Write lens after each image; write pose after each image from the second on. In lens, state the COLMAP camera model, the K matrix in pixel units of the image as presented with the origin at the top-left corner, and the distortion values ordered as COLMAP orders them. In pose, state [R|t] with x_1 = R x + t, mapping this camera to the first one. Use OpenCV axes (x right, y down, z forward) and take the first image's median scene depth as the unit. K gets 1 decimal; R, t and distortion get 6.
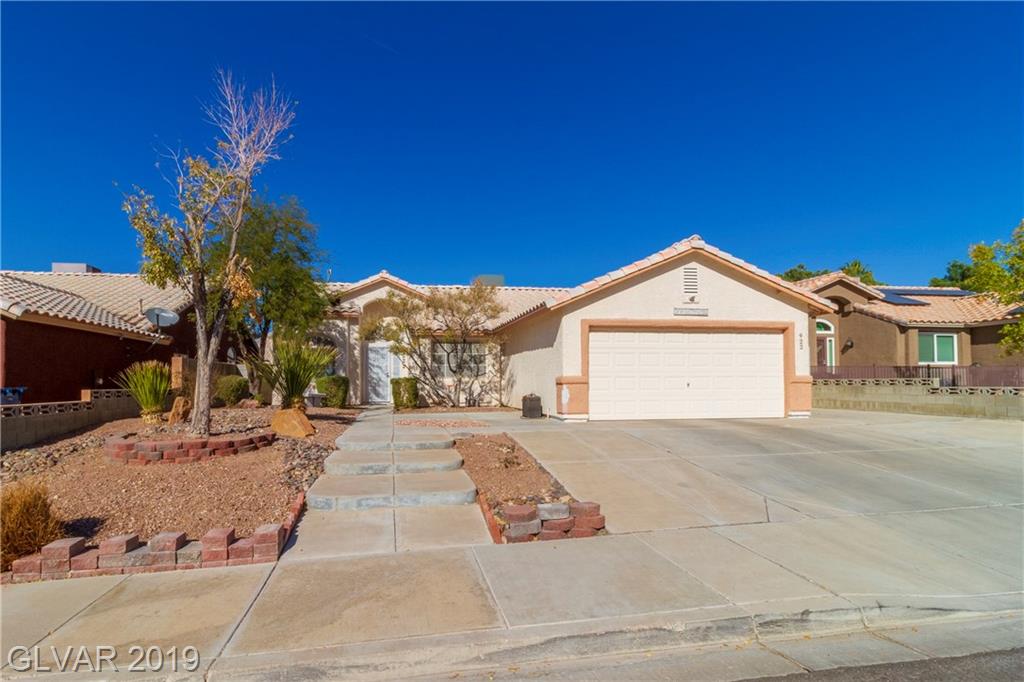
lens RADIAL K [[471.5, 0, 514.6], [0, 471.5, 339.4], [0, 0, 1]] dist [0.000981, 0.000550]
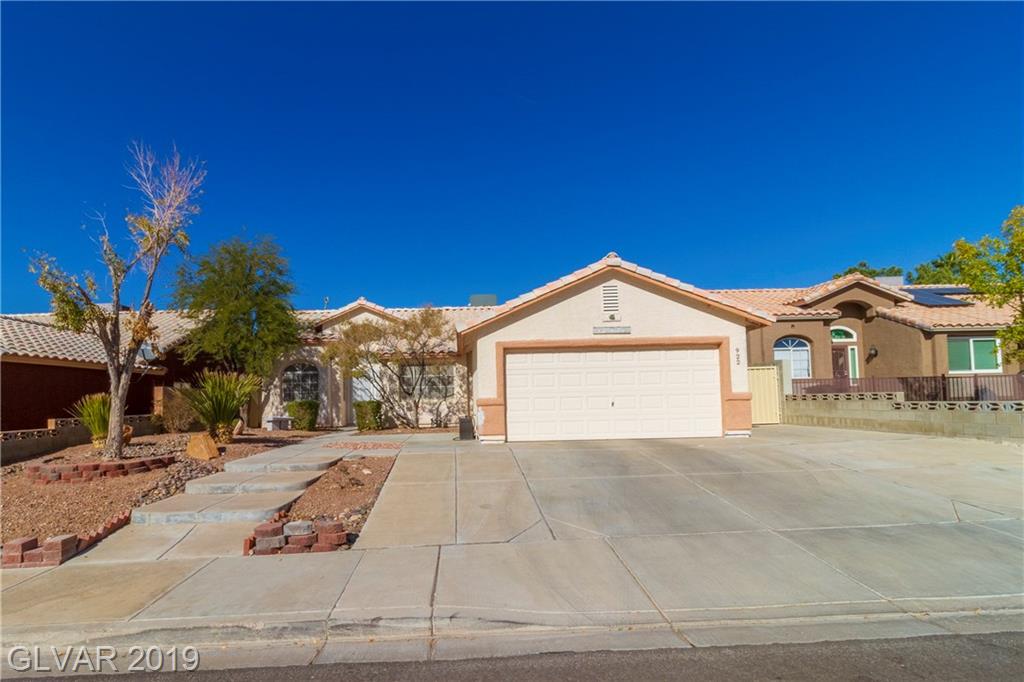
lens RADIAL K [[484.2, 0, 502.5], [0, 484.2, 346.6], [0, 0, 1]] dist [0.001695, 0.000496]
pose [[0.990397, -0.033058, -0.134240, 0.283931], [0.030792, 0.999347, -0.018921, -0.012109], [0.134778, 0.014606, 0.990768, -0.032869]]
